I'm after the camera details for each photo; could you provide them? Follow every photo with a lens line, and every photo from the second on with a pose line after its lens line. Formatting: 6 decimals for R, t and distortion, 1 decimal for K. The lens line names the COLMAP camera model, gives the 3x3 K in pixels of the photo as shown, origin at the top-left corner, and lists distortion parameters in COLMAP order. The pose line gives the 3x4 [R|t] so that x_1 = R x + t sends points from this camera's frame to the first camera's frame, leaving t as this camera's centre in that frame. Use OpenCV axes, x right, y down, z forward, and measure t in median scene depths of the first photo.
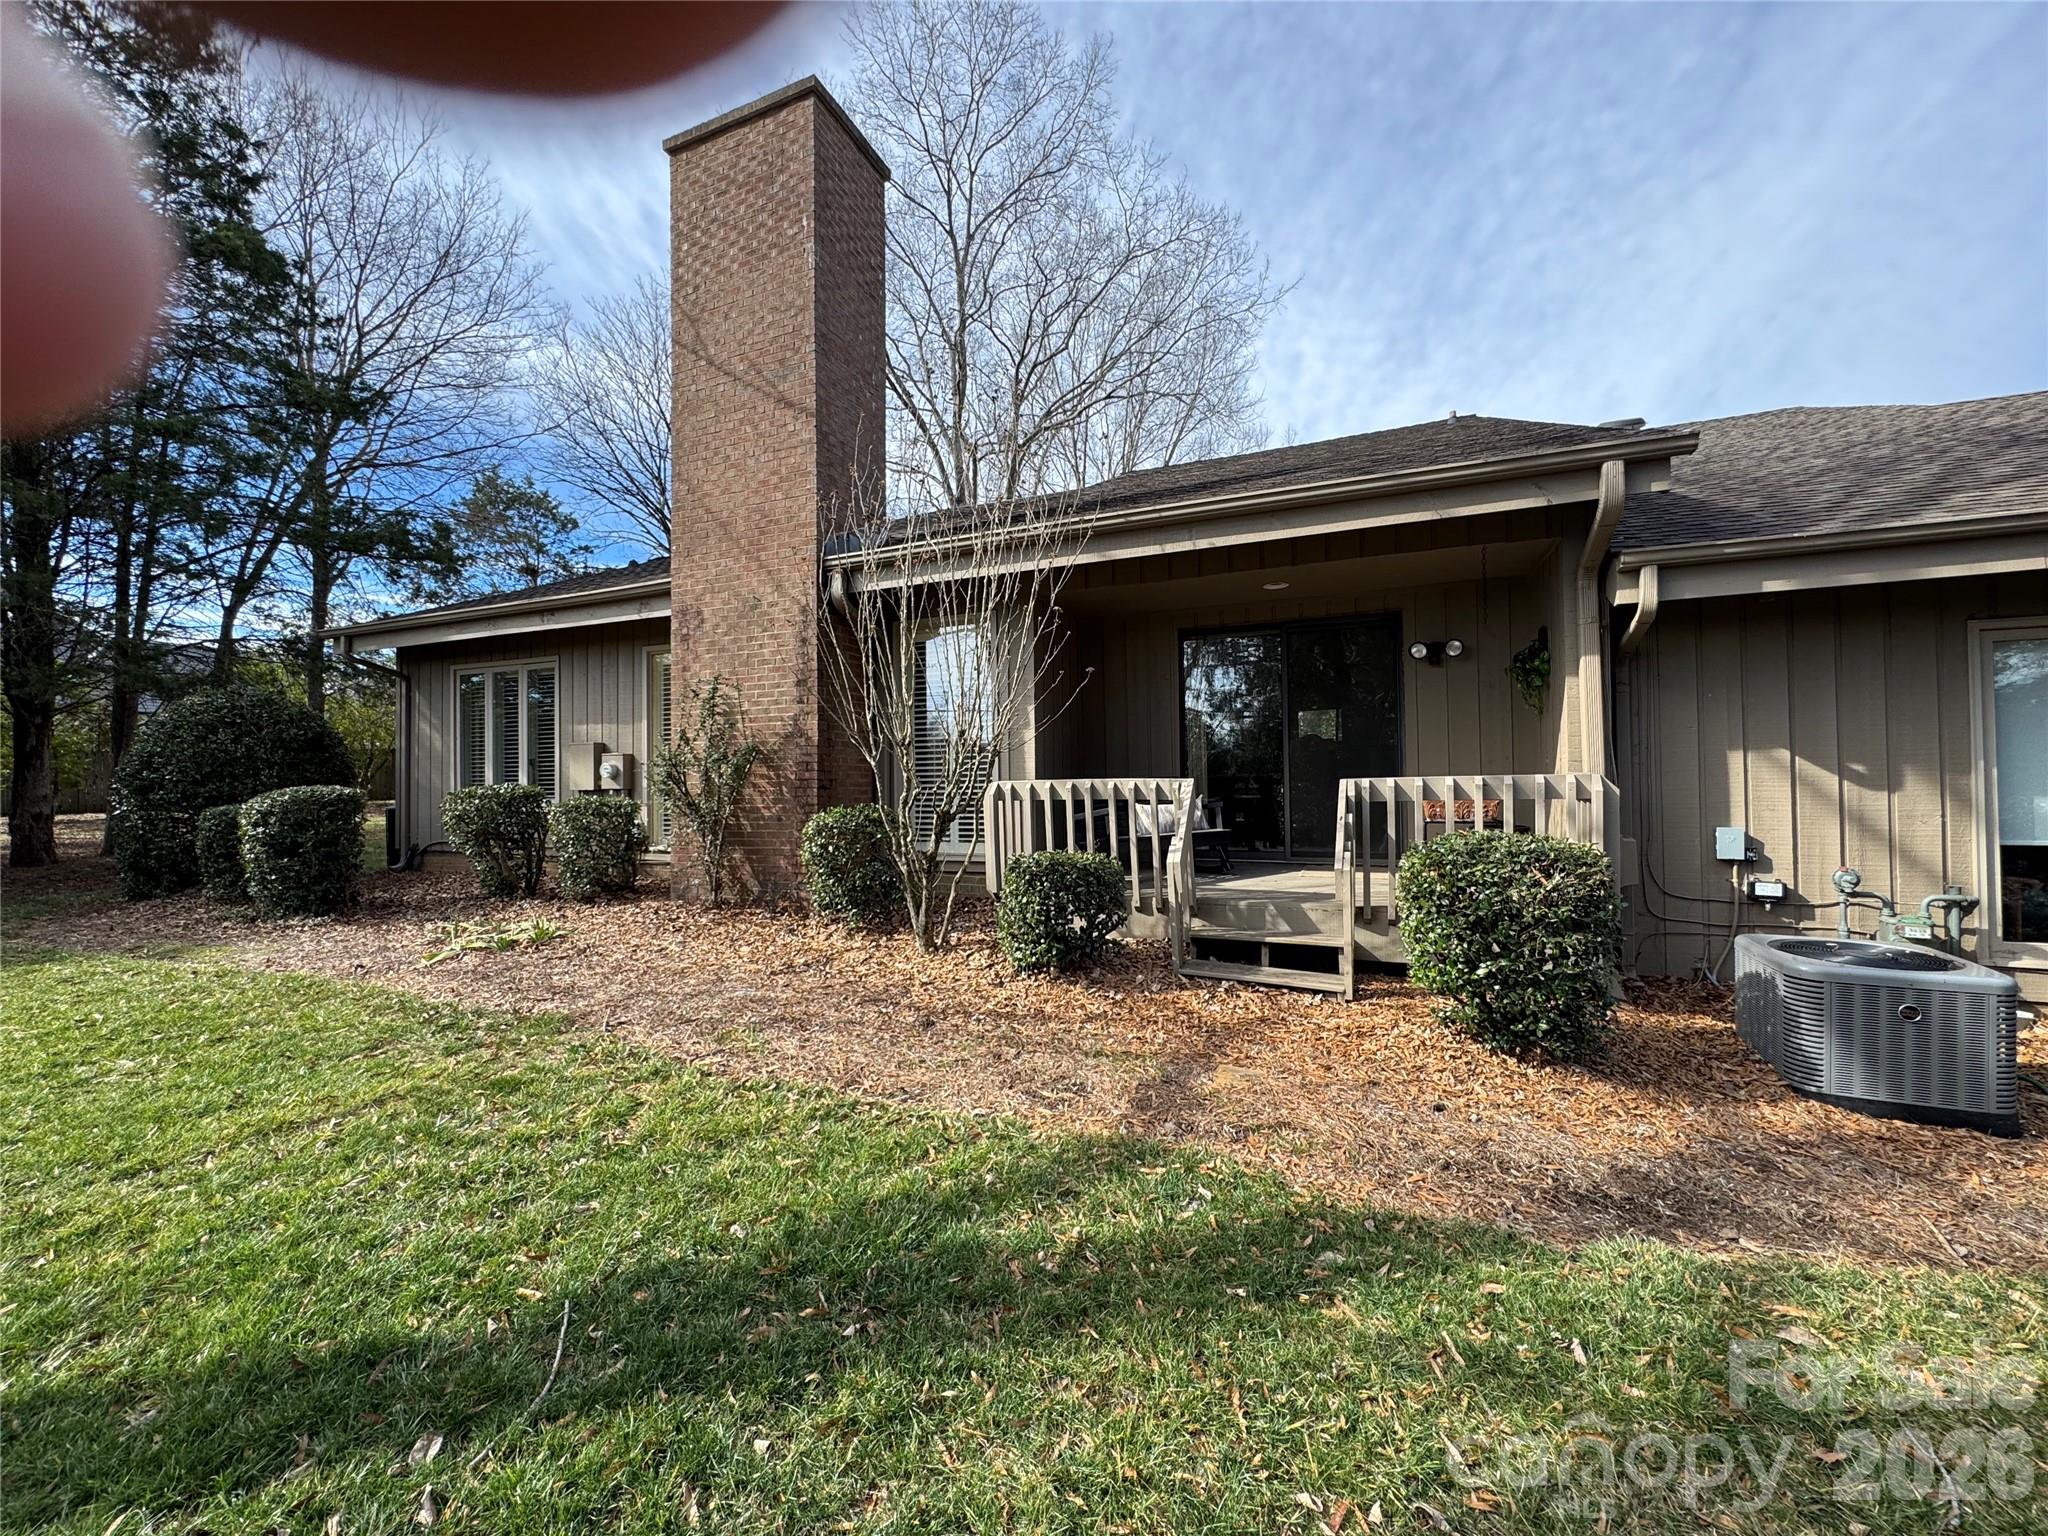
lens RADIAL K [[895.6, 0, 1024.0], [0, 895.6, 768.0], [0, 0, 1]] dist [0.000639, 0.000158]
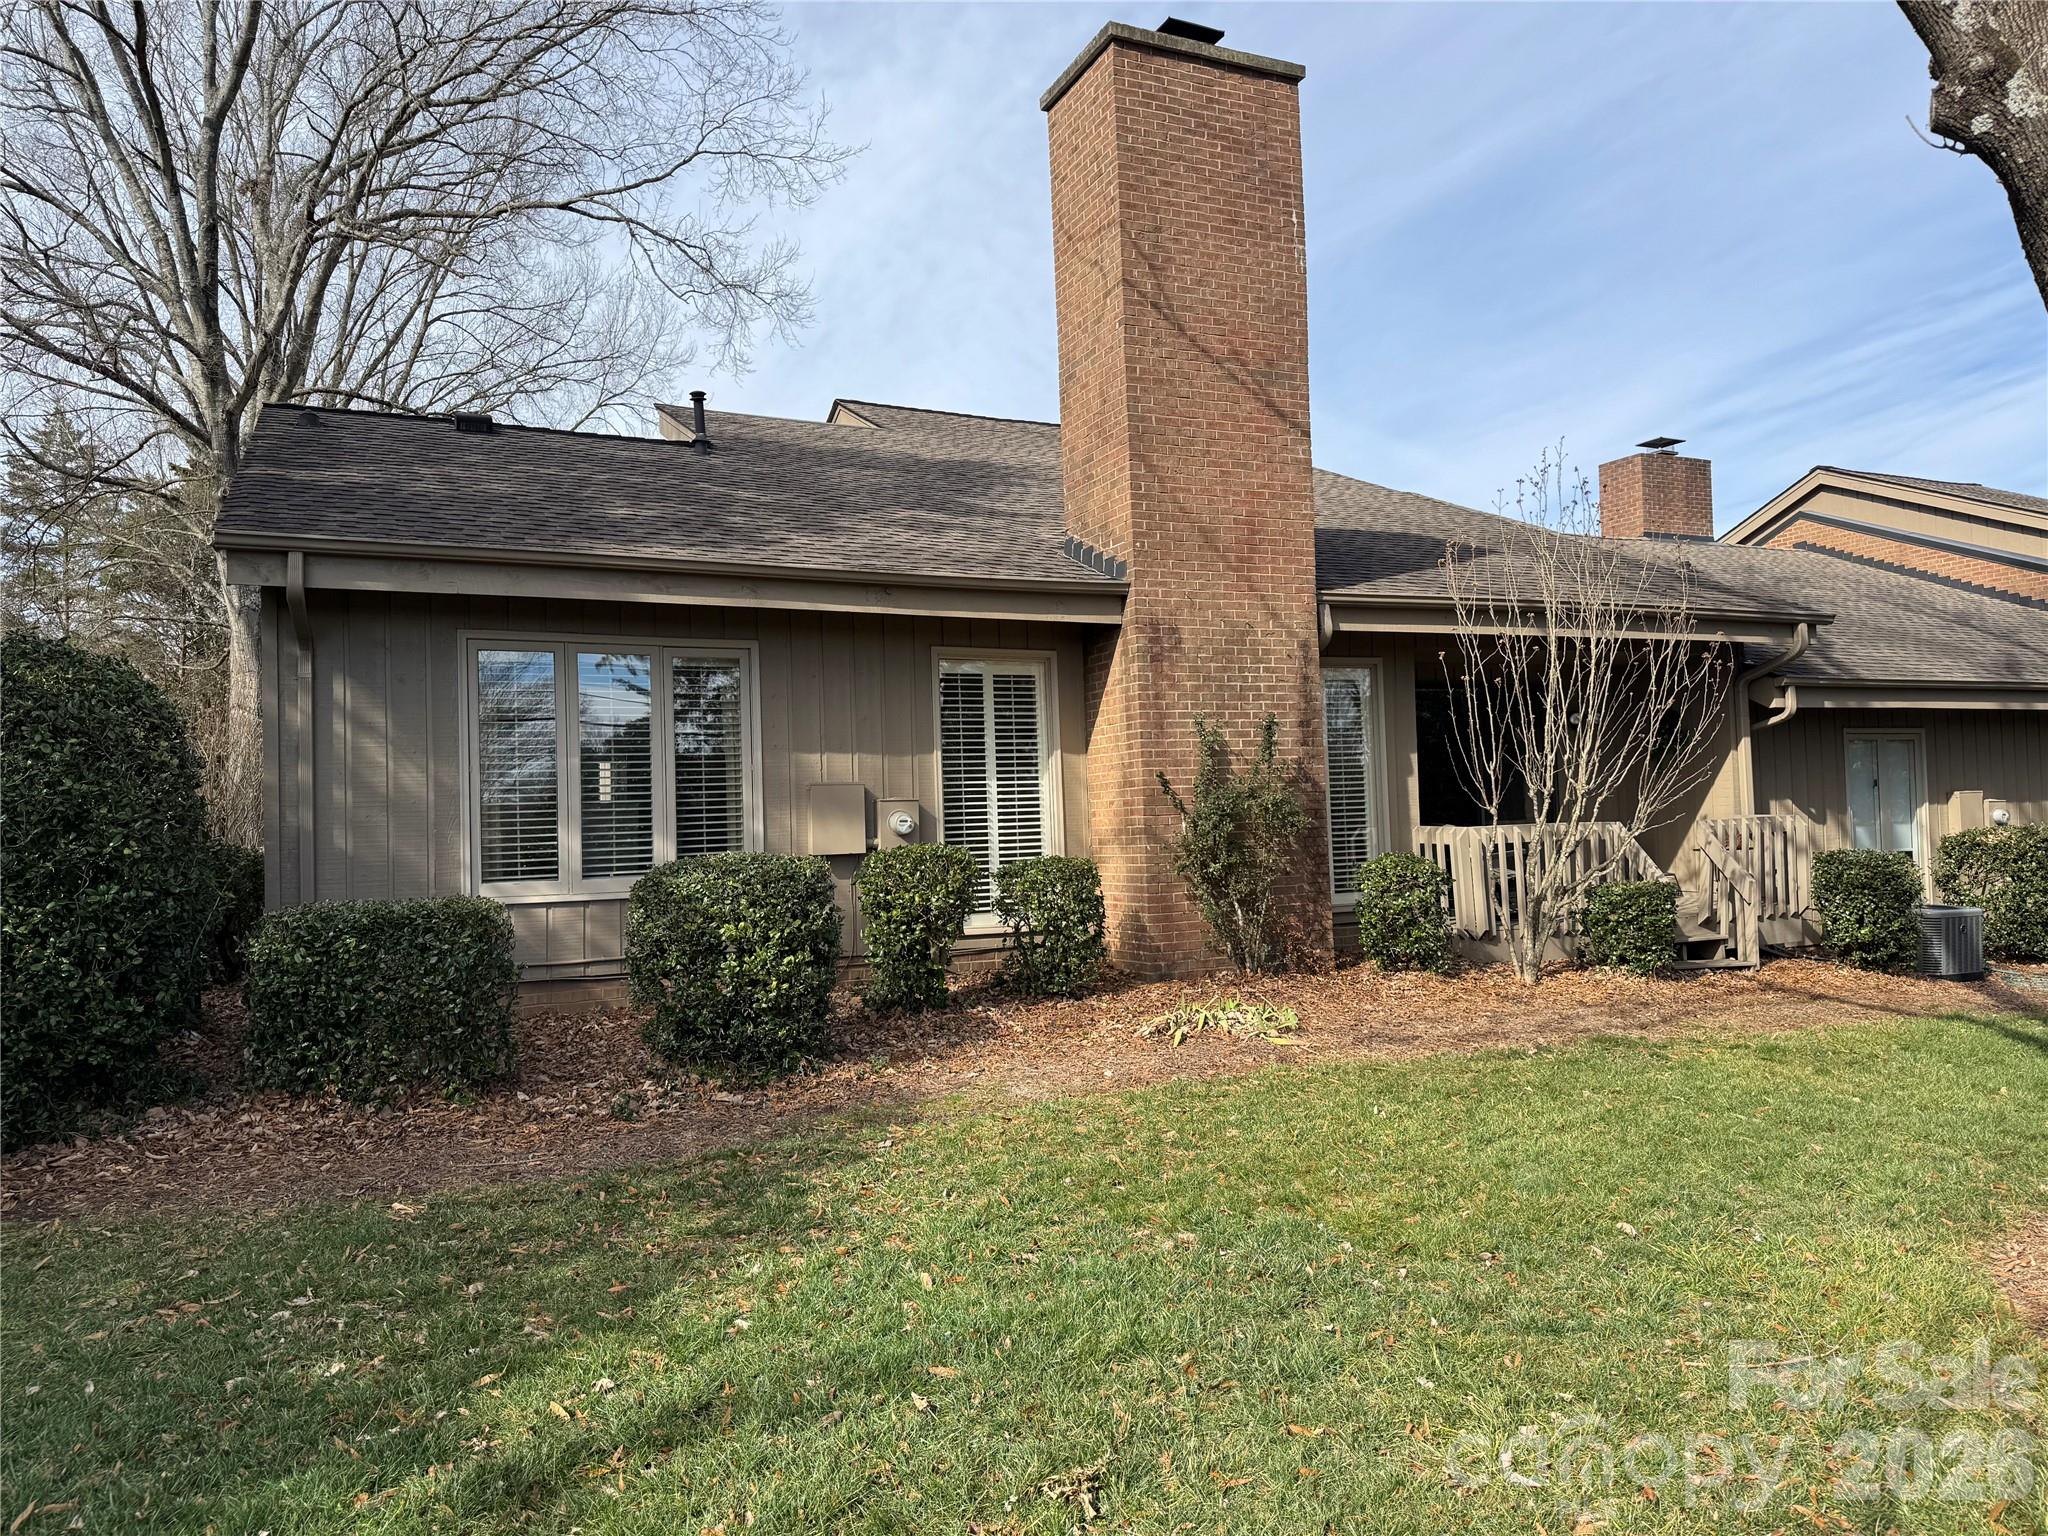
lens RADIAL K [[1438.6, 0, 1024.0], [0, 1438.6, 768.0], [0, 0, 1]] dist [-0.045882, -0.001095]
pose [[0.669510, 0.015063, 0.742650, -1.682410], [0.001021, 0.999775, -0.021199, -0.020270], [-0.742802, 0.014951, 0.669344, 0.248875]]
